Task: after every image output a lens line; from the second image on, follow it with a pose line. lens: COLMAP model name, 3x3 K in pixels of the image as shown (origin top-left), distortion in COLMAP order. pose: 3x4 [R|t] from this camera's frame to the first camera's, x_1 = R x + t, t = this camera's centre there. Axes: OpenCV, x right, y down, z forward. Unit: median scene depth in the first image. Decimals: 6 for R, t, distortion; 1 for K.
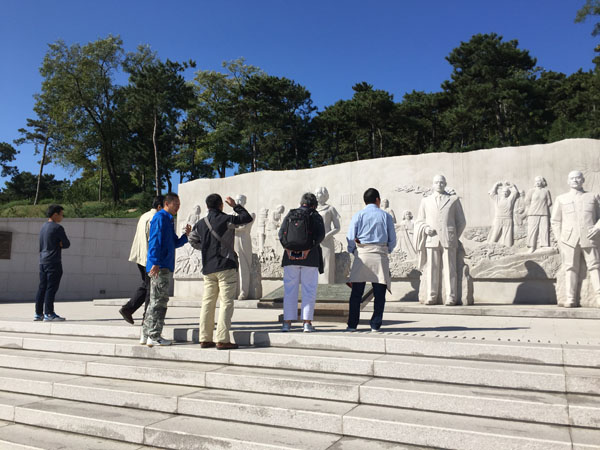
lens RADIAL K [[514.0, 0, 301.4], [0, 514.0, 222.3], [0, 0, 1]] dist [0.038884, -0.011379]
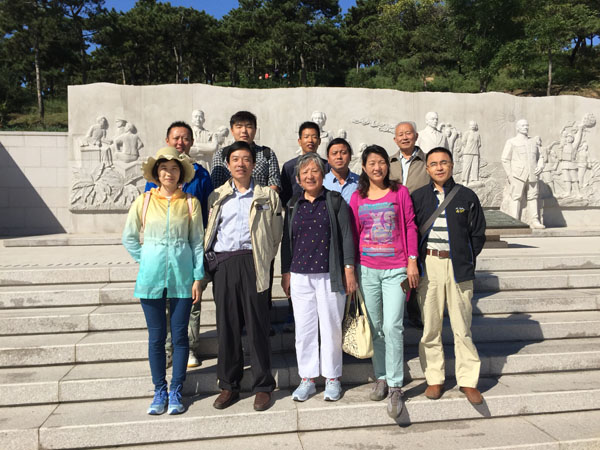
lens RADIAL K [[514.0, 0, 298.5], [0, 514.0, 225.9], [0, 0, 1]] dist [0.038884, -0.011379]
pose [[0.824120, -0.022447, 0.565970, -0.541399], [-0.053113, 0.991749, 0.116673, 0.031117], [-0.563920, -0.126212, 0.816128, 0.229076]]
